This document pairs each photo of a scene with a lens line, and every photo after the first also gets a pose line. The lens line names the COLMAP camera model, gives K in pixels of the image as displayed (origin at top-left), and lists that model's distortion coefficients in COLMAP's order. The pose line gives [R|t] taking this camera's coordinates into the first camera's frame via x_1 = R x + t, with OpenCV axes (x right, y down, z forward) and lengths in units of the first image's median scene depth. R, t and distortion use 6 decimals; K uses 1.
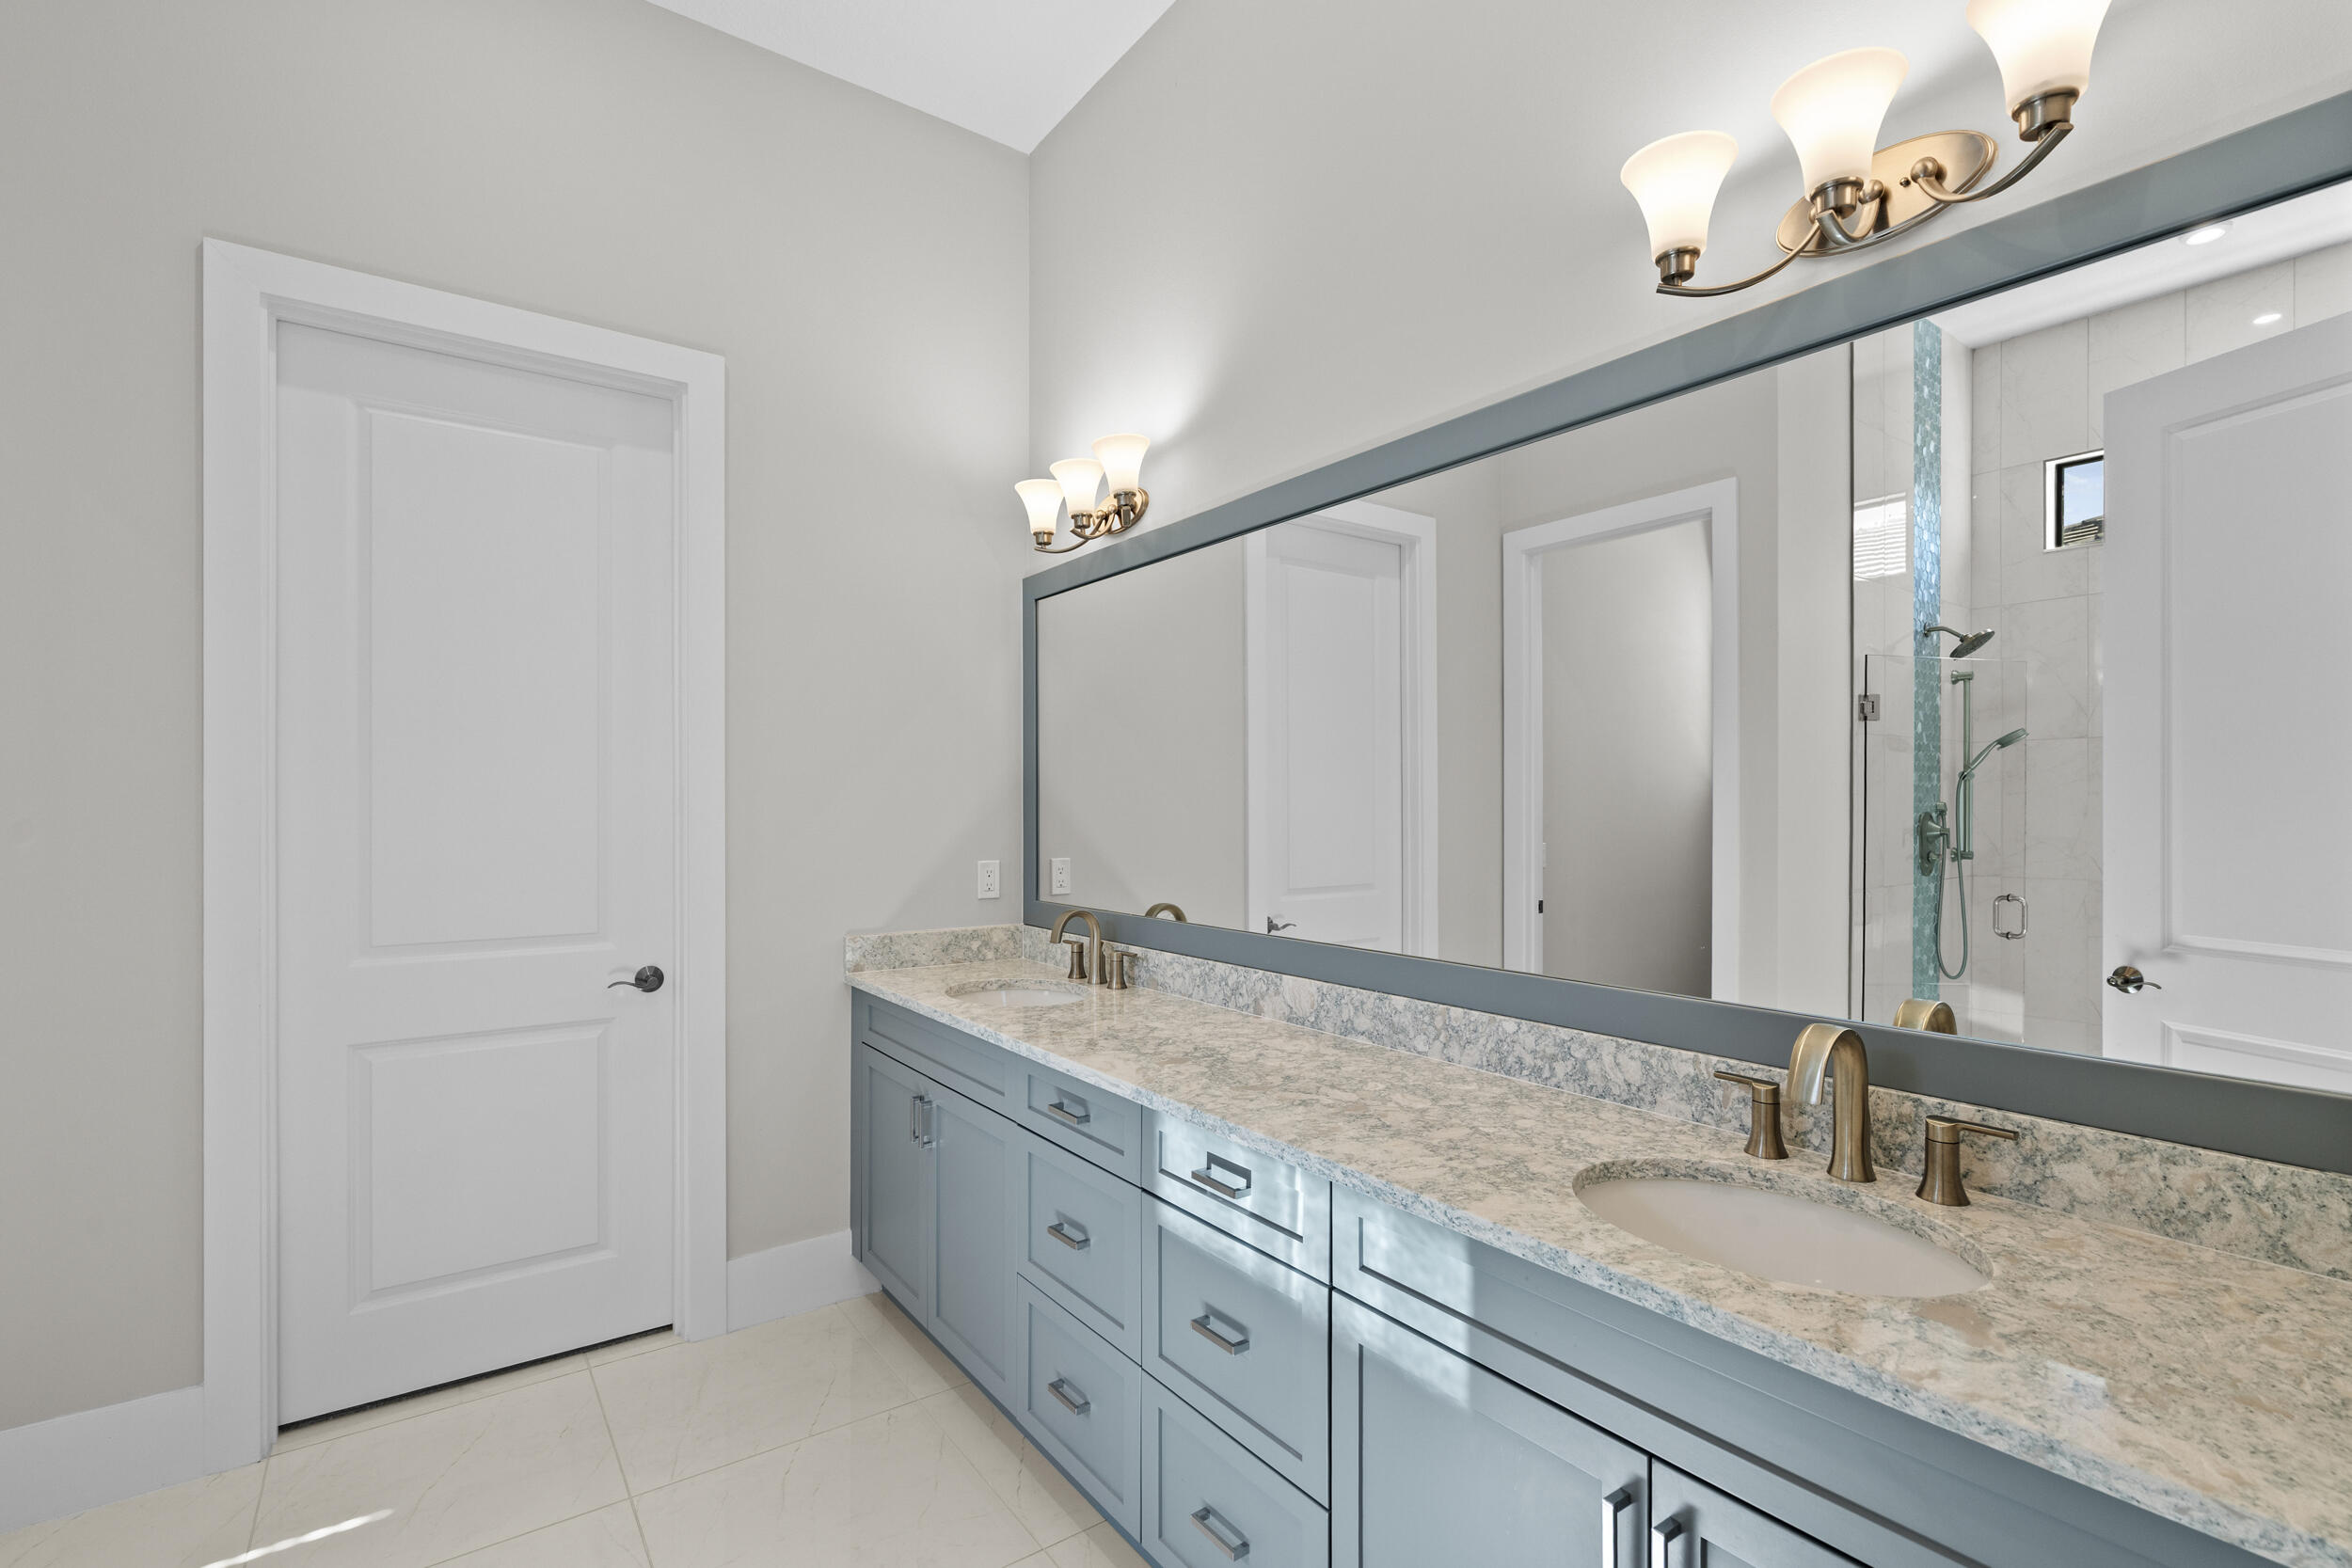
lens RADIAL K [[1066.2, 0, 1152.1], [0, 1066.2, 787.2], [0, 0, 1]] dist [-0.004058, 0.000538]
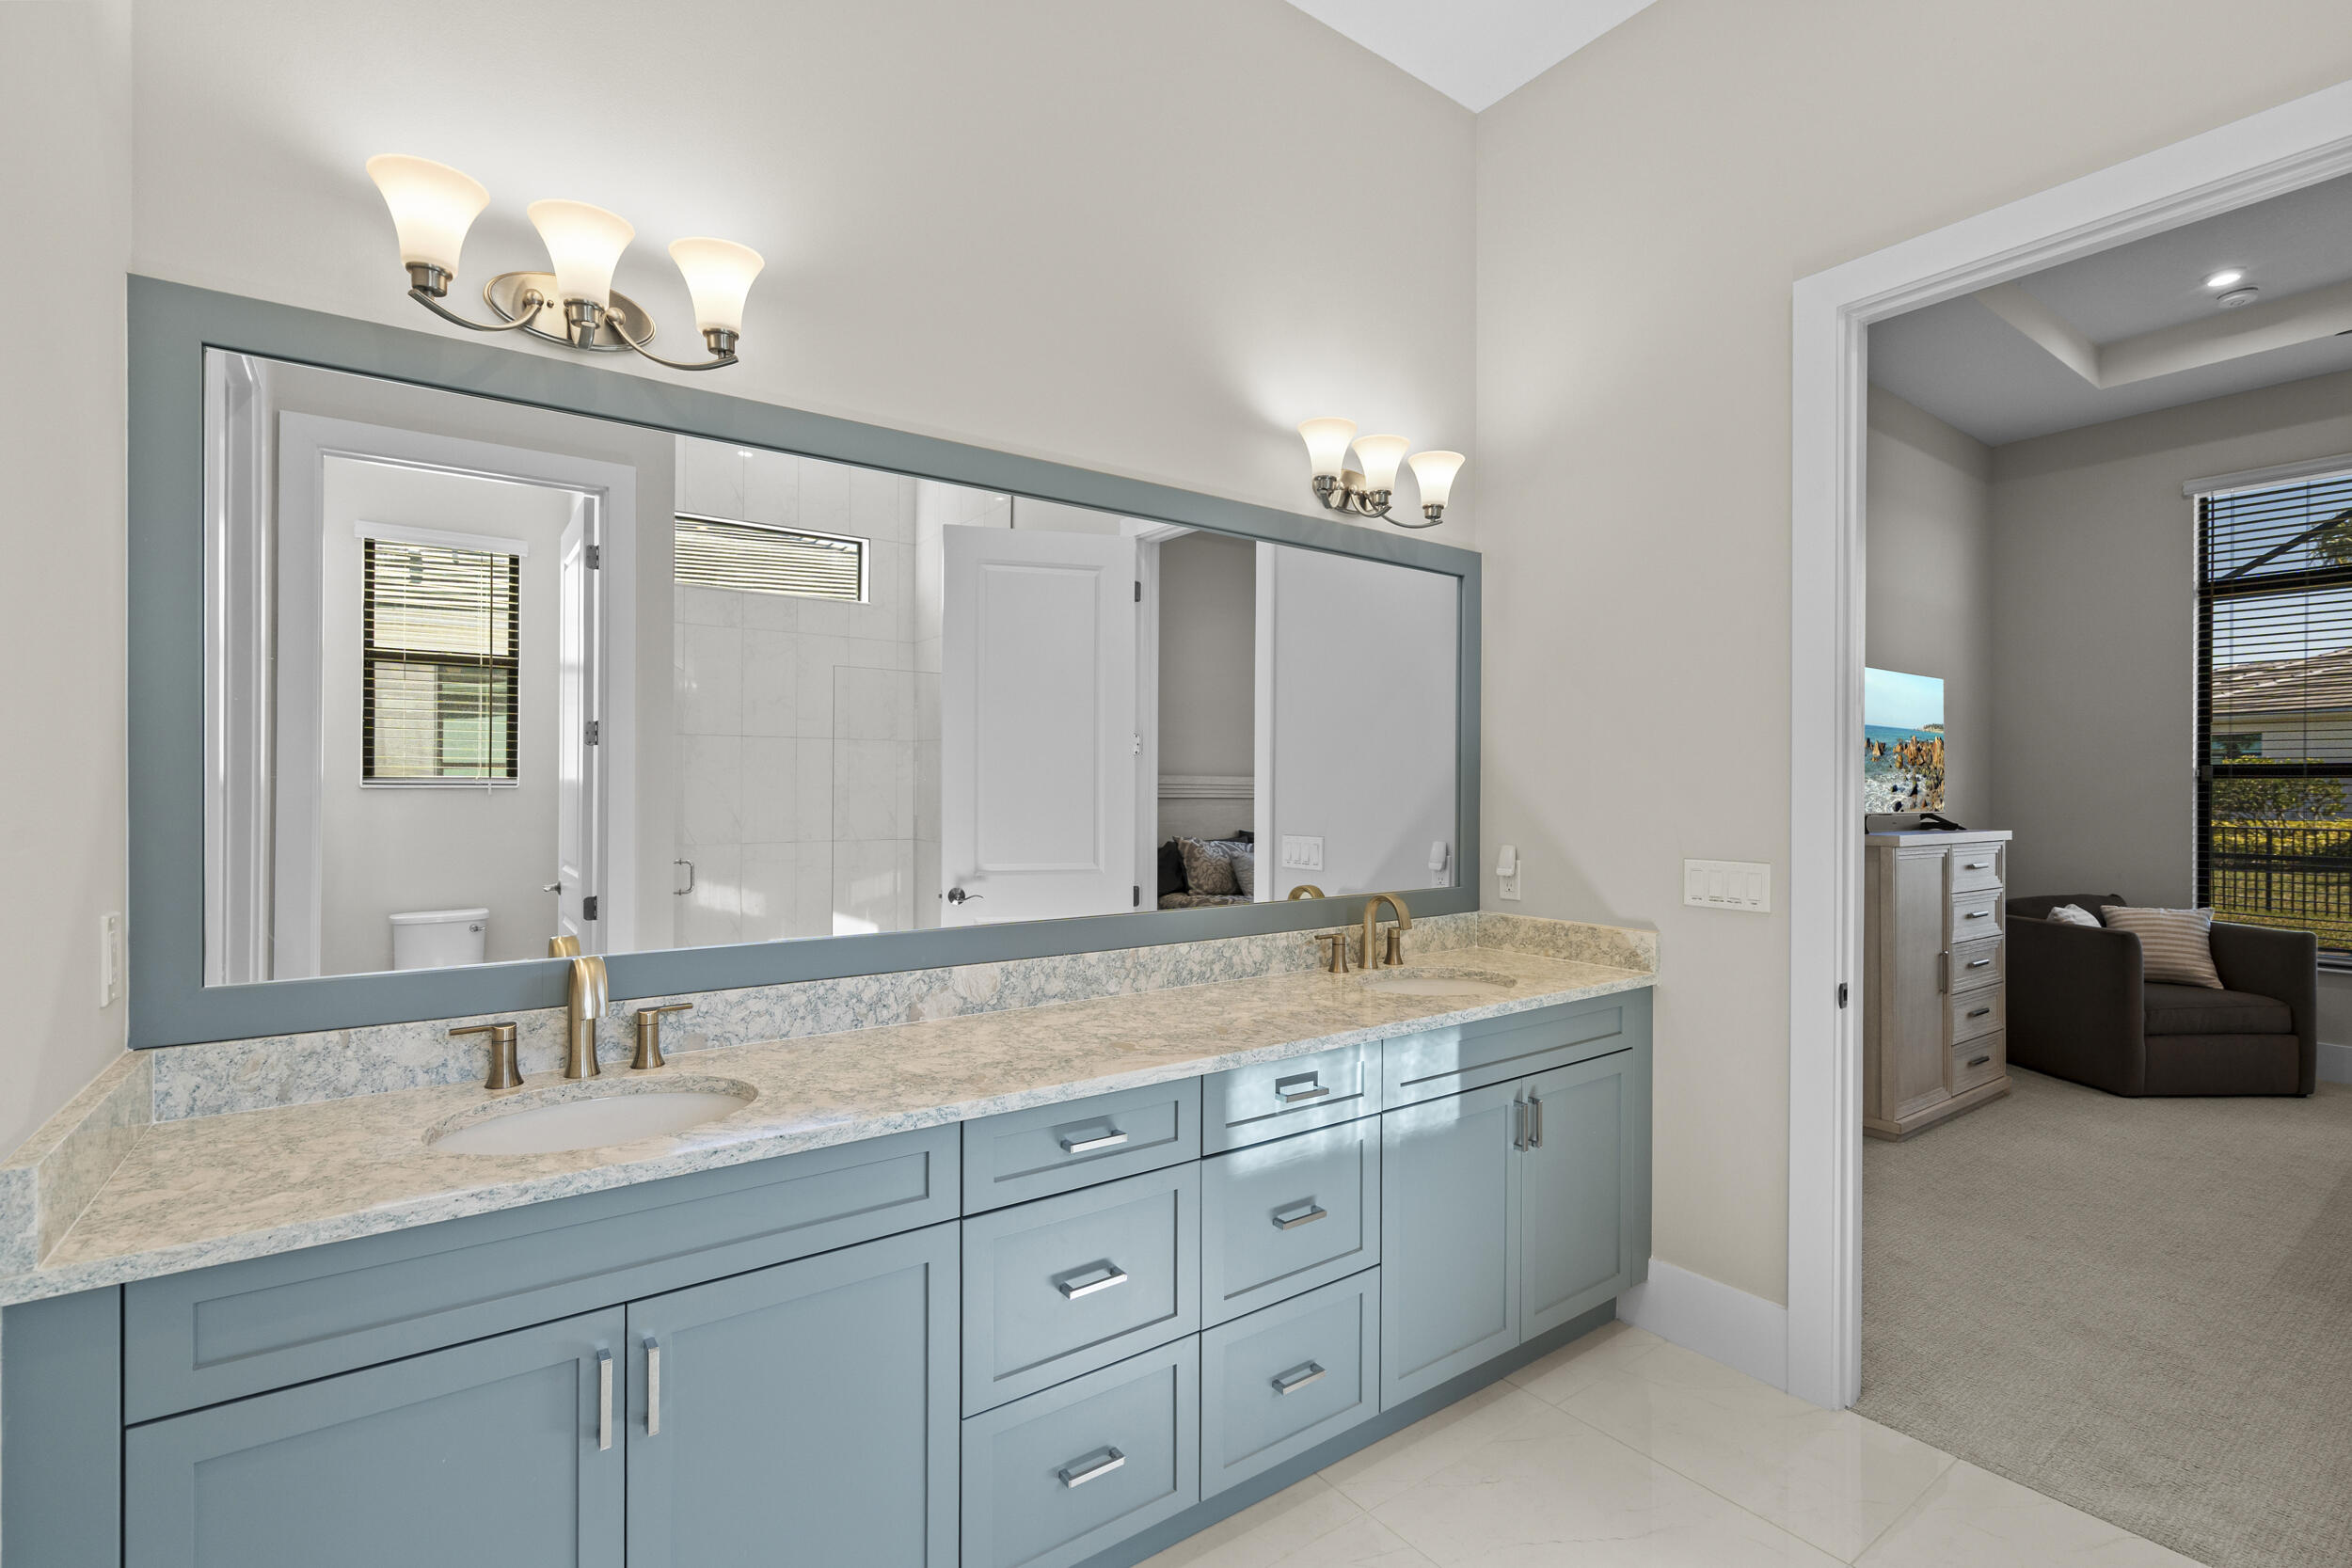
lens RADIAL K [[1066.2, 0, 1157.2], [0, 1066.2, 782.2], [0, 0, 1]] dist [-0.004058, 0.000538]
pose [[-0.007783, 0.007136, 0.999944, -0.929085], [-0.019772, 0.999778, -0.007288, 0.018072], [-0.999774, -0.019828, -0.007641, 0.939608]]
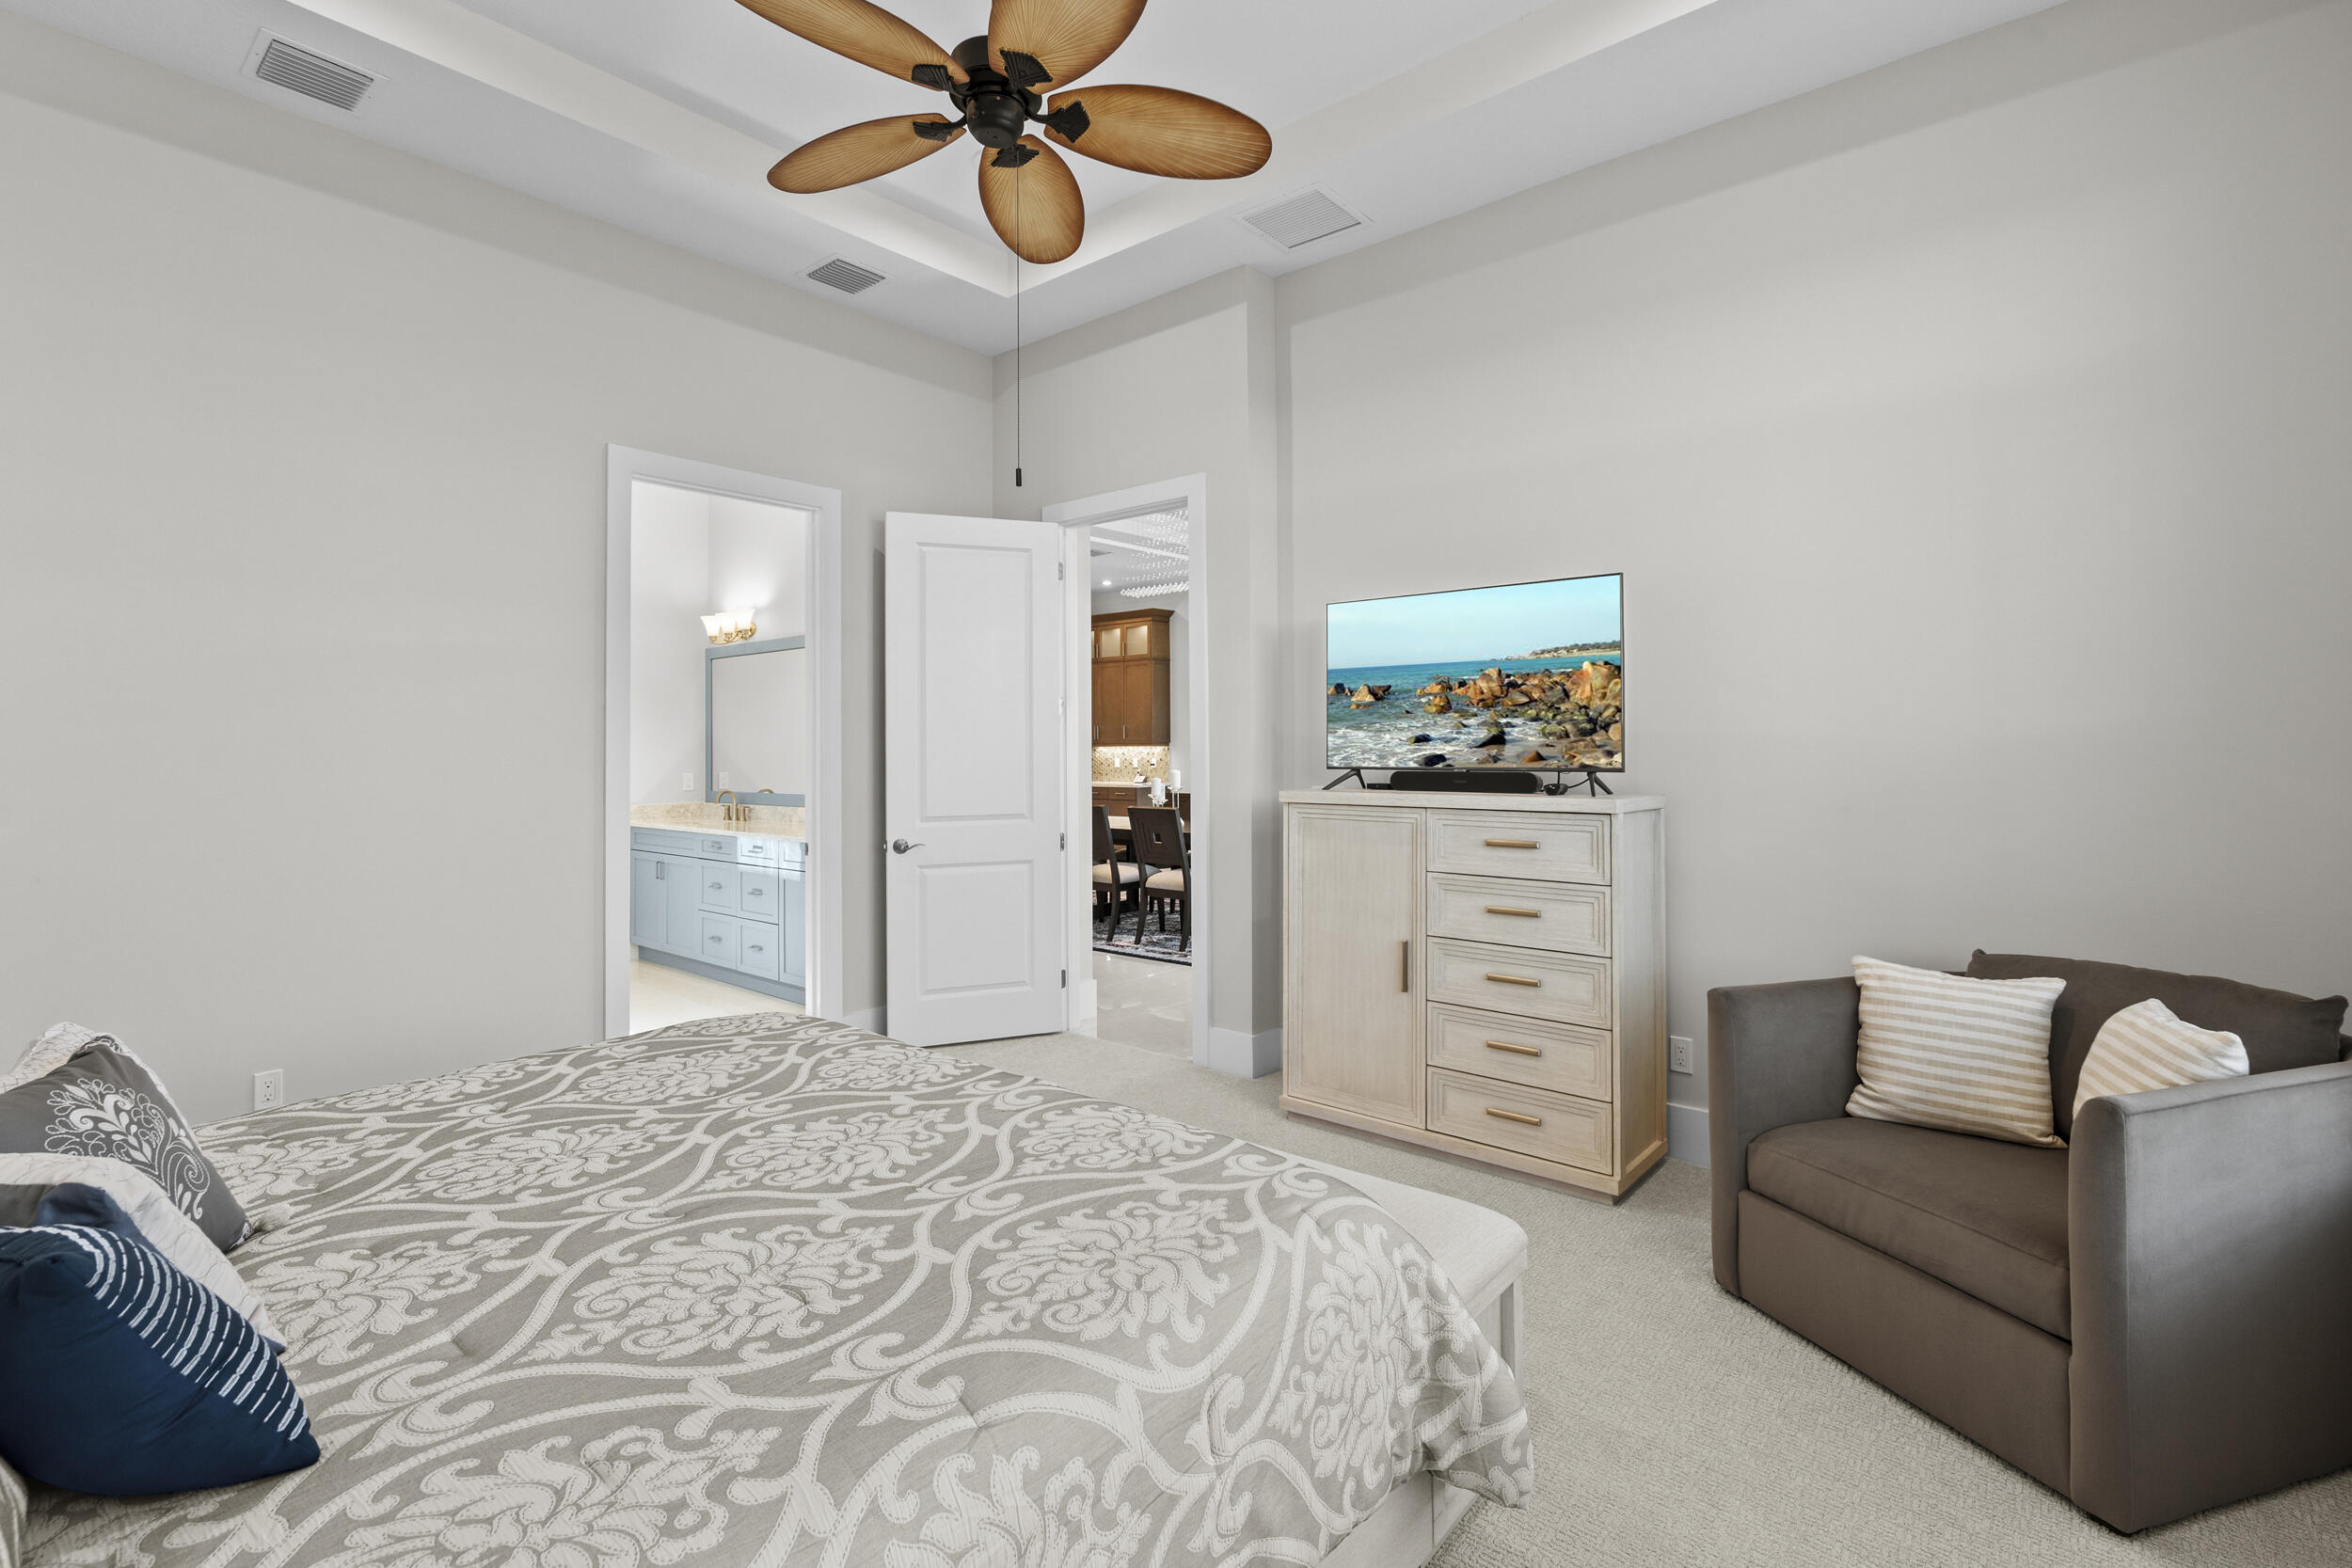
lens RADIAL K [[1066.2, 0, 1158.5], [0, 1066.2, 734.5], [0, 0, 1]] dist [-0.004058, 0.000538]
pose [[0.967857, 0.003594, 0.251477, 0.380828], [-0.003261, 0.999993, -0.001744, -0.019035], [-0.251481, 0.000868, 0.967862, -2.257697]]
